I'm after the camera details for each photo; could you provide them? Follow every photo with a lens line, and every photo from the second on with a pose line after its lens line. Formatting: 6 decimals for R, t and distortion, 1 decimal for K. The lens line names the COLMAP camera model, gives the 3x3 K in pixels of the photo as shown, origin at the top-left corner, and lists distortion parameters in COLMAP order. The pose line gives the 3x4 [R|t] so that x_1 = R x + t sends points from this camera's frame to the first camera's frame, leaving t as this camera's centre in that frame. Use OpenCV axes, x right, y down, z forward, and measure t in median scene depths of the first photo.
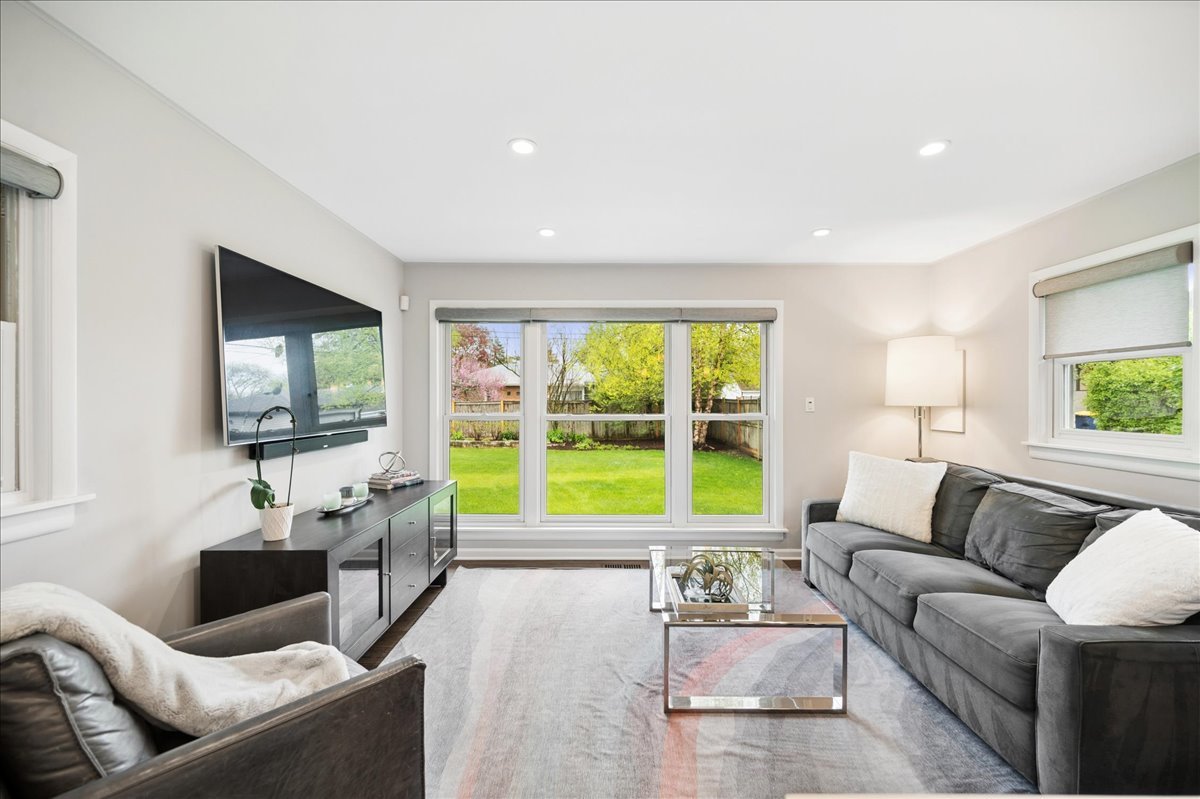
lens RADIAL K [[475.2, 0, 602.0], [0, 475.2, 399.5], [0, 0, 1]] dist [-0.002418, 0.000759]
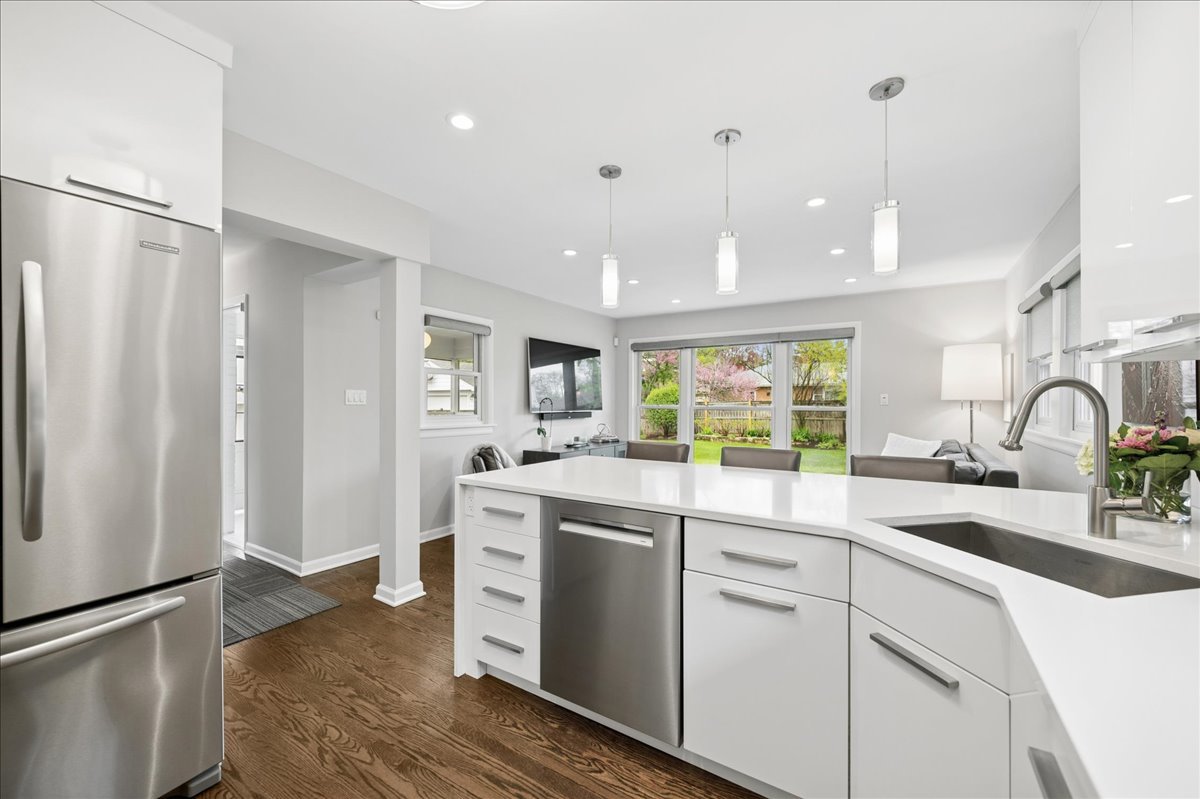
lens RADIAL K [[475.2, 0, 596.8], [0, 475.2, 400.0], [0, 0, 1]] dist [-0.002418, 0.000759]
pose [[0.836987, 0.001146, -0.547221, 0.485677], [-0.002064, 0.999997, -0.001063, 0.014730], [0.547219, 0.002019, 0.836987, -0.510517]]
